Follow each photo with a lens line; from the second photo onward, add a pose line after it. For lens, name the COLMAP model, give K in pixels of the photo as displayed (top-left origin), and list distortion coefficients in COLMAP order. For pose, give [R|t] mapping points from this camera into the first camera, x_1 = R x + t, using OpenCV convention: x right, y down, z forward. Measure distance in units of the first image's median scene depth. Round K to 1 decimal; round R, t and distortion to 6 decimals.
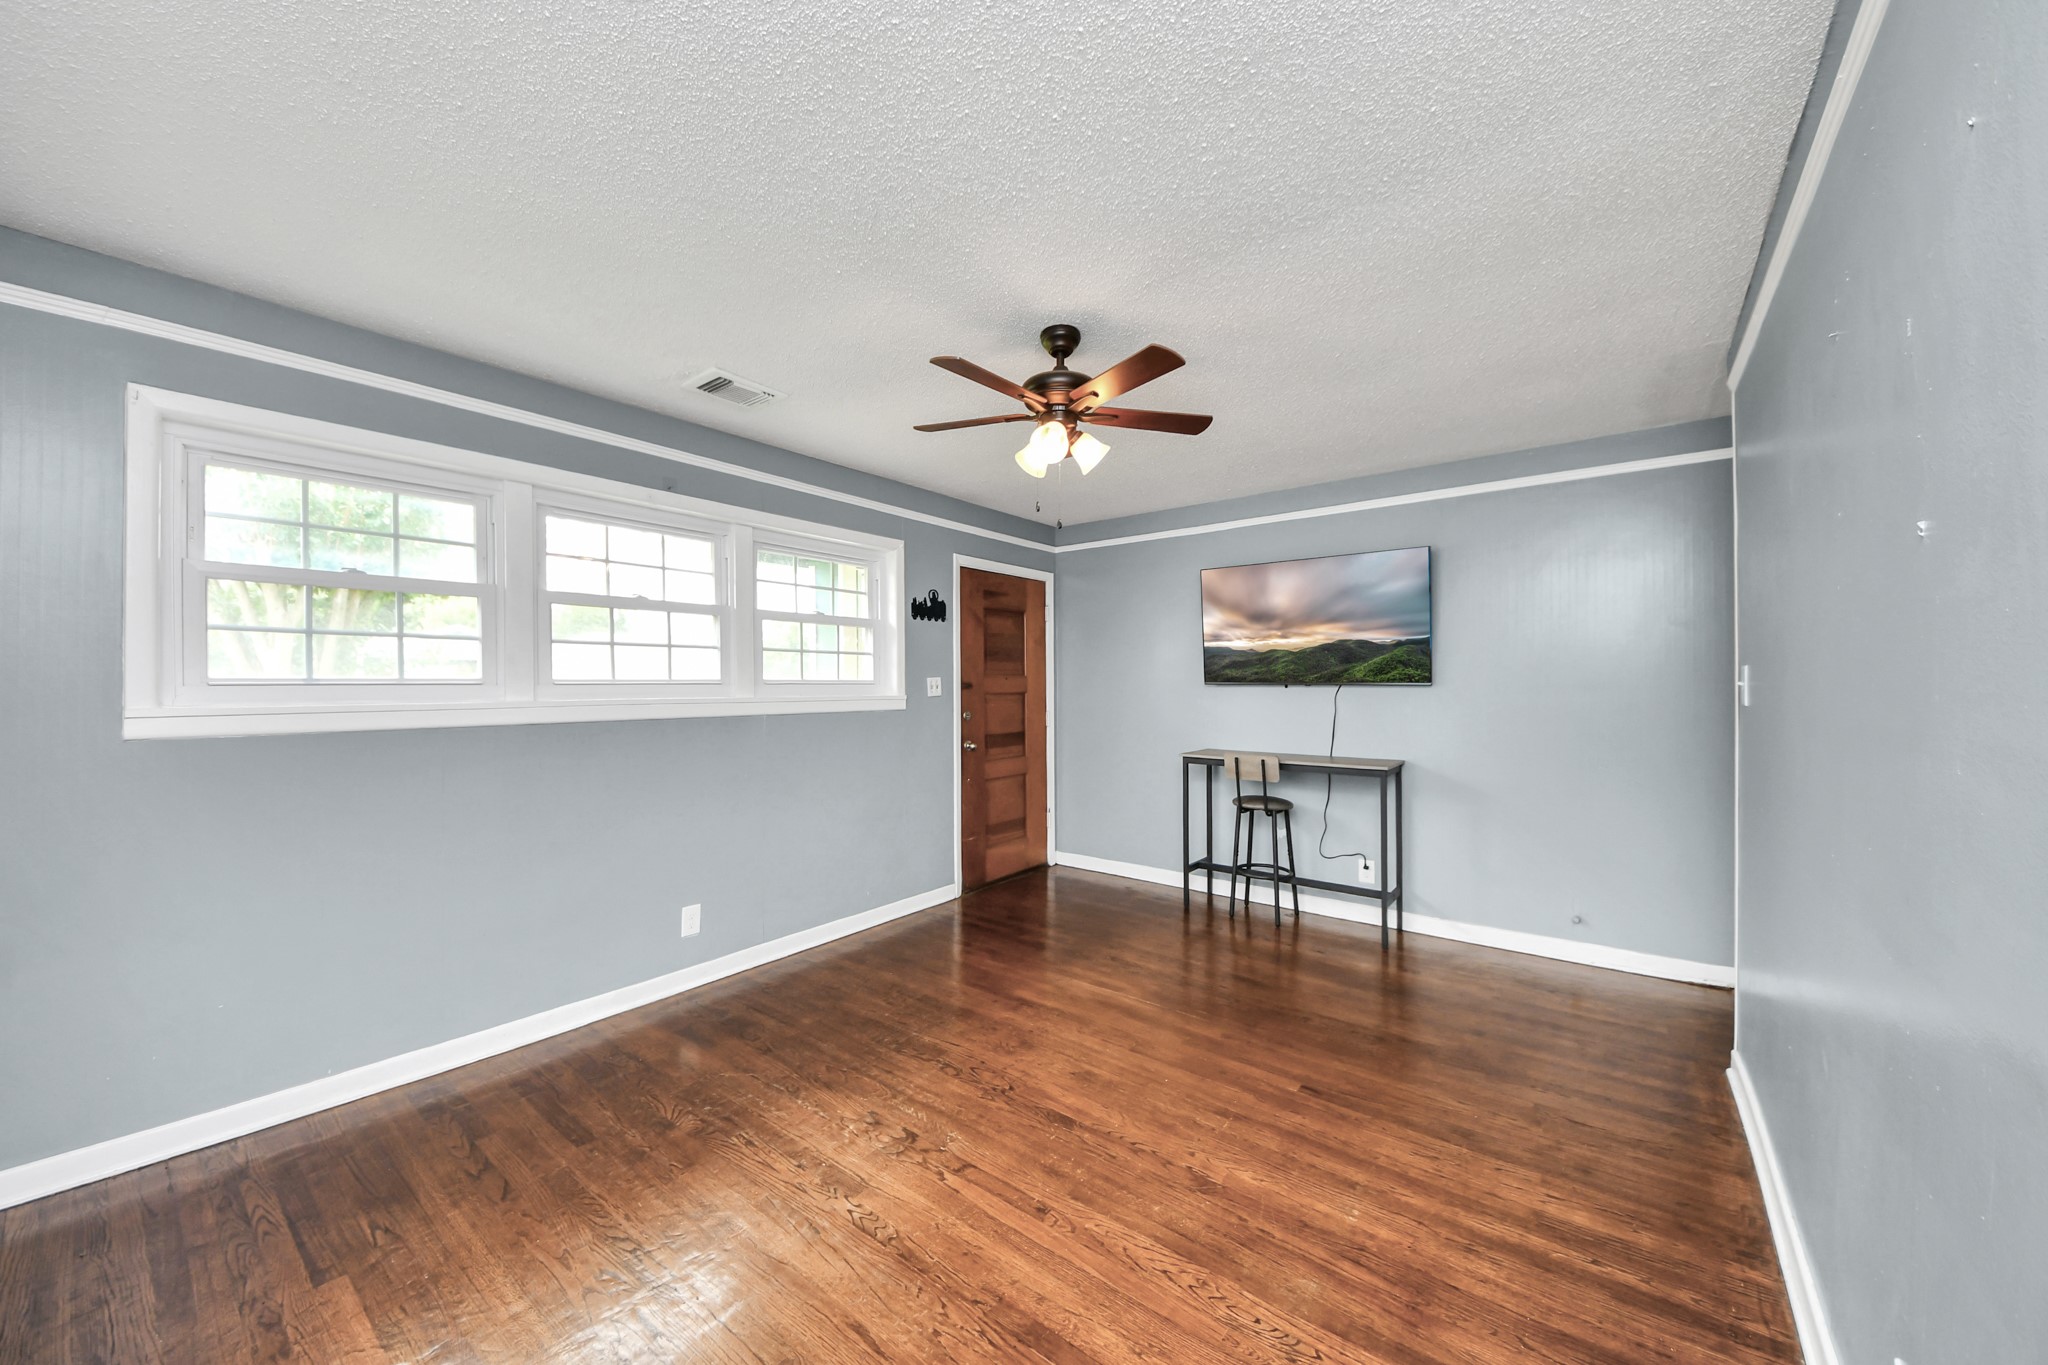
lens RADIAL K [[735.4, 0, 1028.6], [0, 735.4, 690.6], [0, 0, 1]] dist [0.004333, -0.006778]
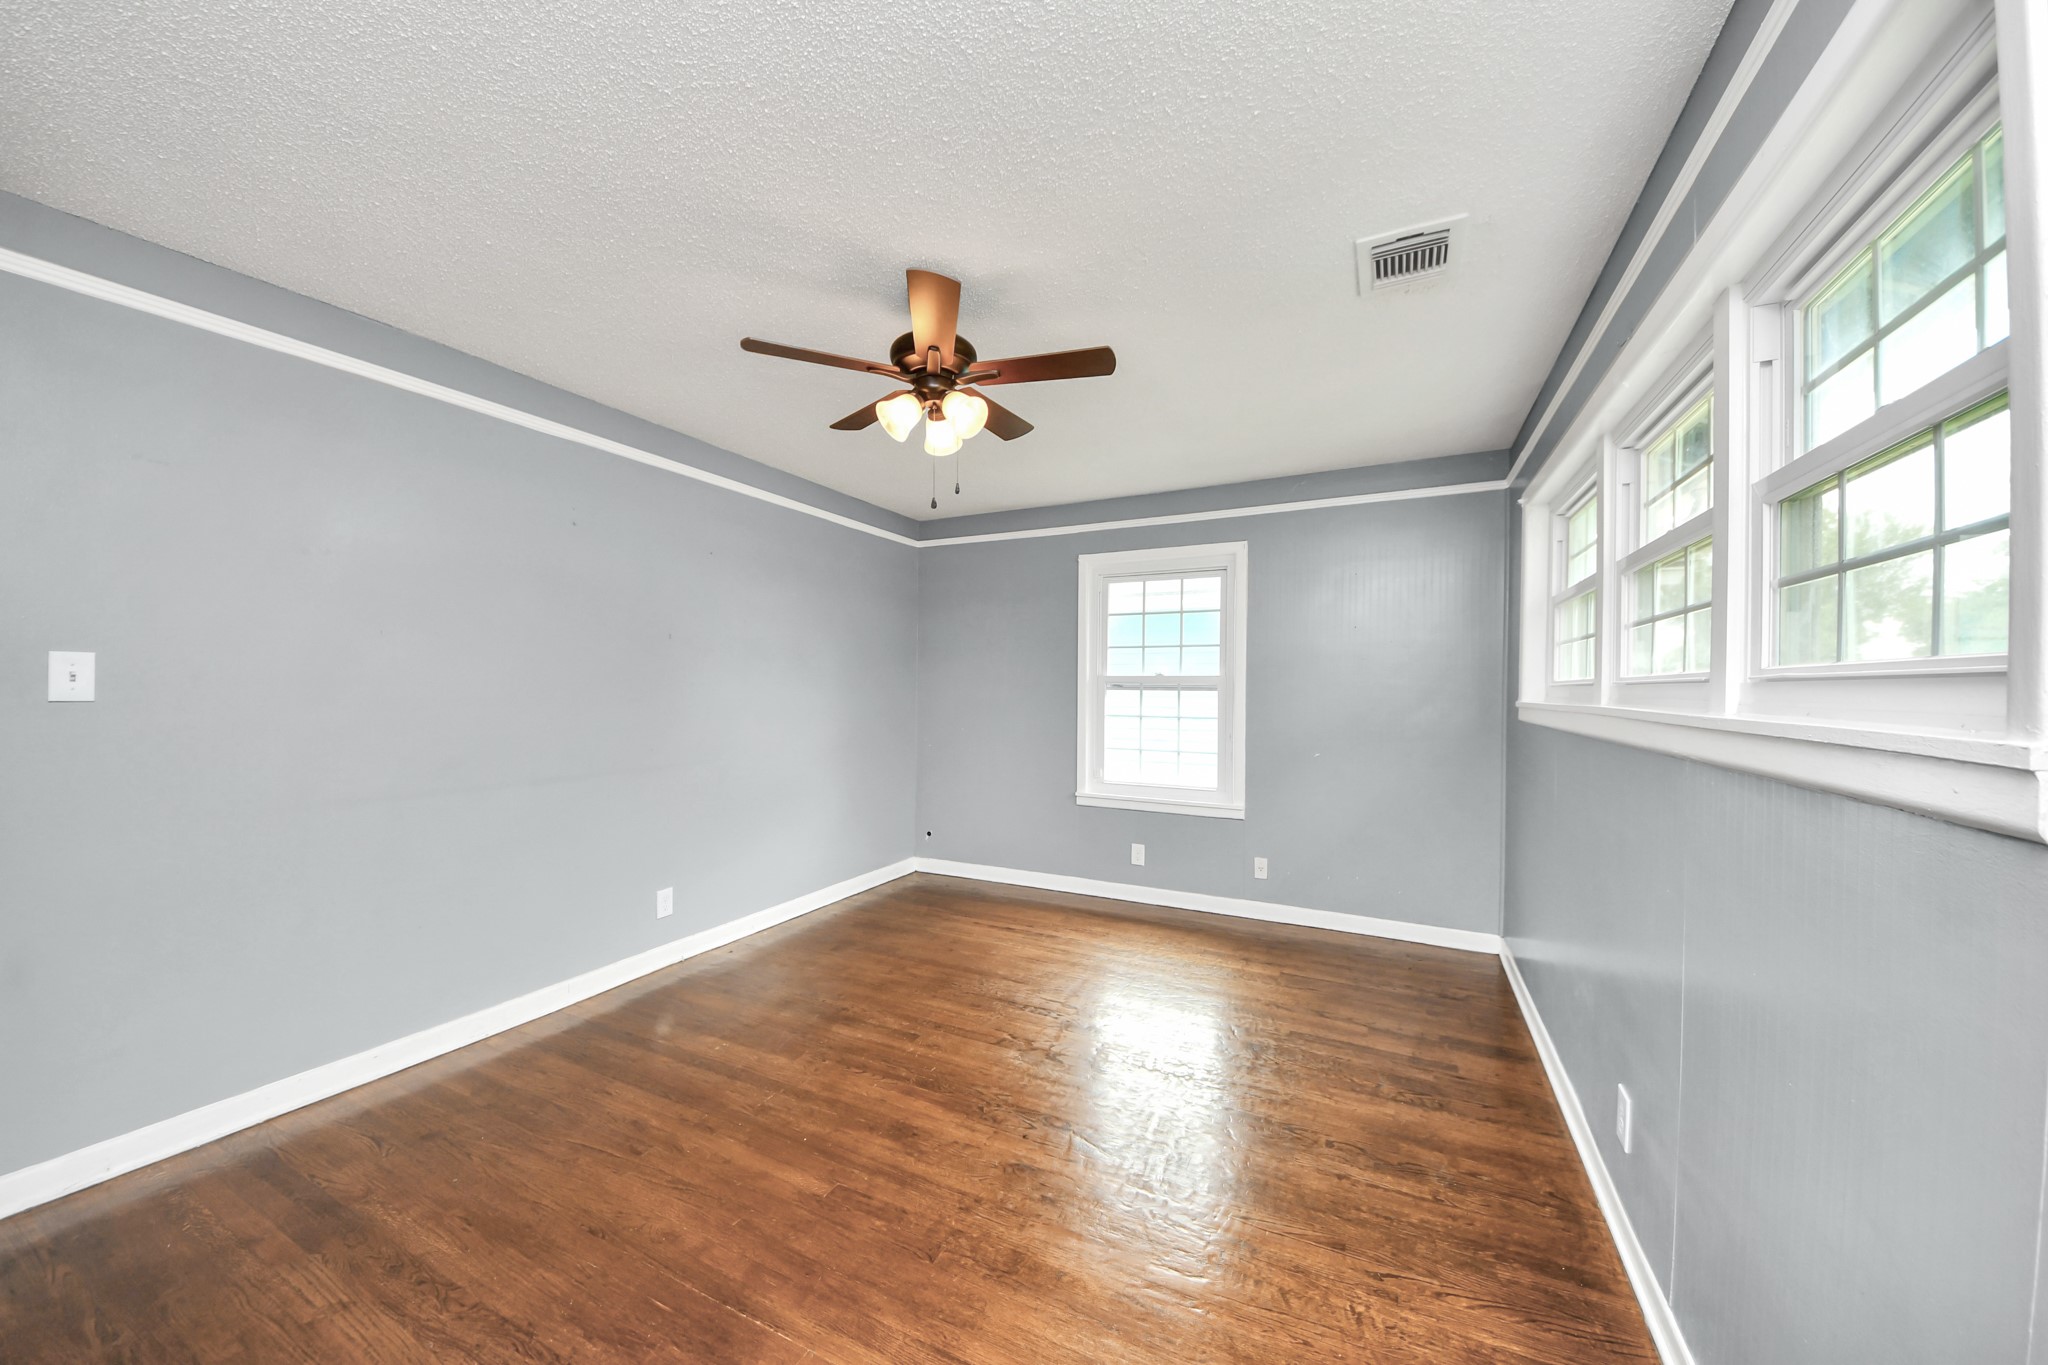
lens RADIAL K [[725.9, 0, 1023.5], [0, 725.9, 684.8], [0, 0, 1]] dist [0.032312, -0.024398]
pose [[-0.978962, -0.001843, -0.204034, 0.132071], [-0.002299, 0.999995, 0.001994, -0.005494], [0.204029, 0.002421, -0.978962, 2.203158]]
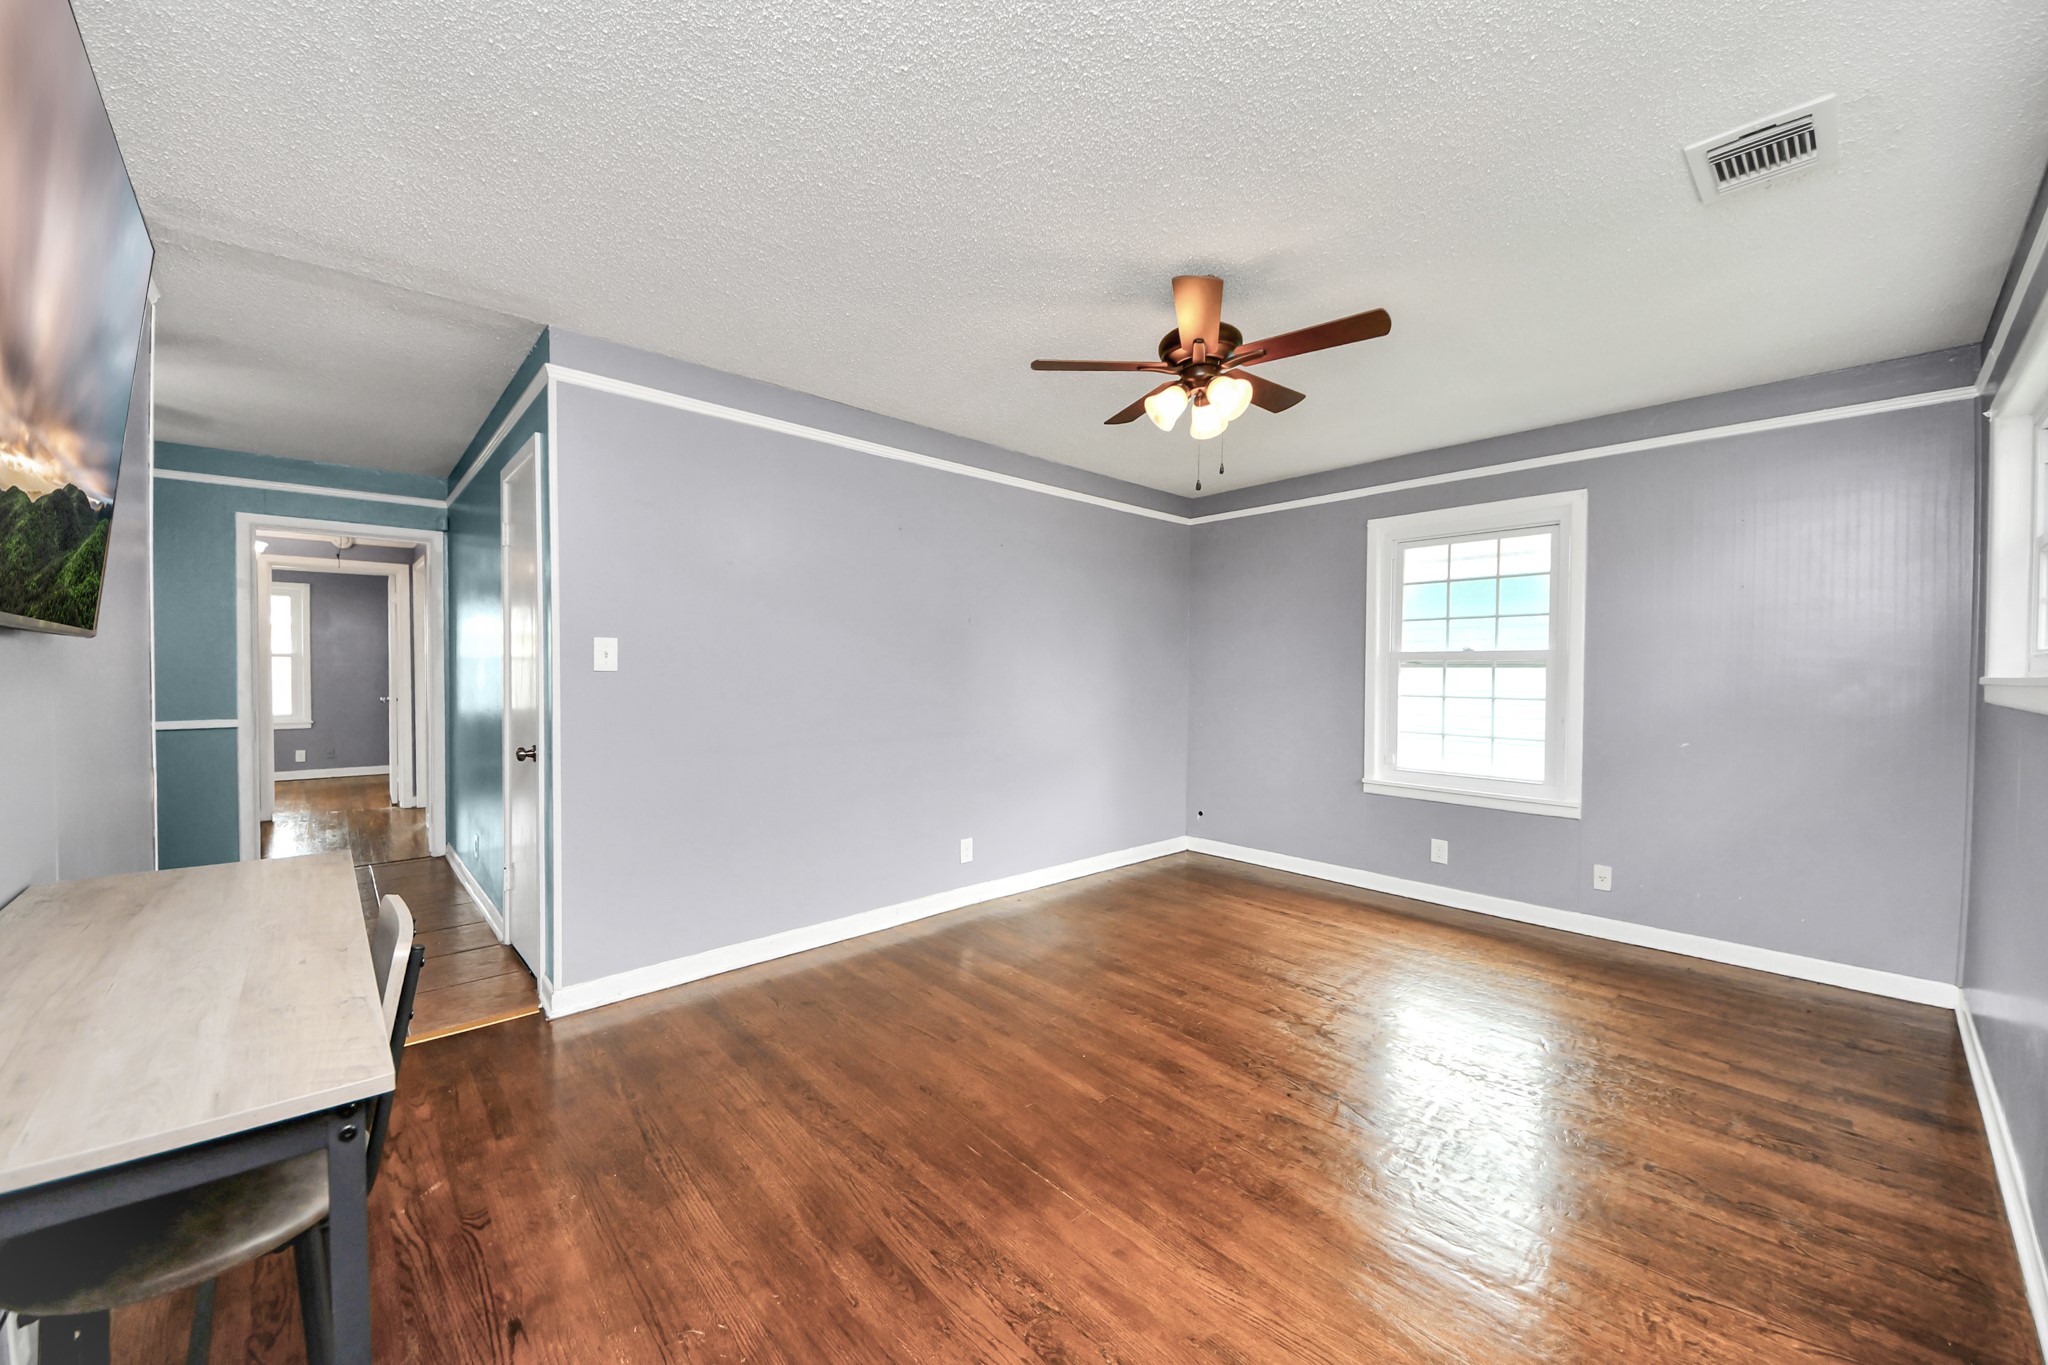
lens RADIAL K [[761.7, 0, 1013.5], [0, 761.7, 679.9], [0, 0, 1]] dist [0.001093, -0.007984]
pose [[-0.984880, -0.001705, 0.173230, 0.122532], [0.001376, 0.999843, 0.017668, 0.009719], [-0.173233, 0.017639, -0.984723, 2.338631]]
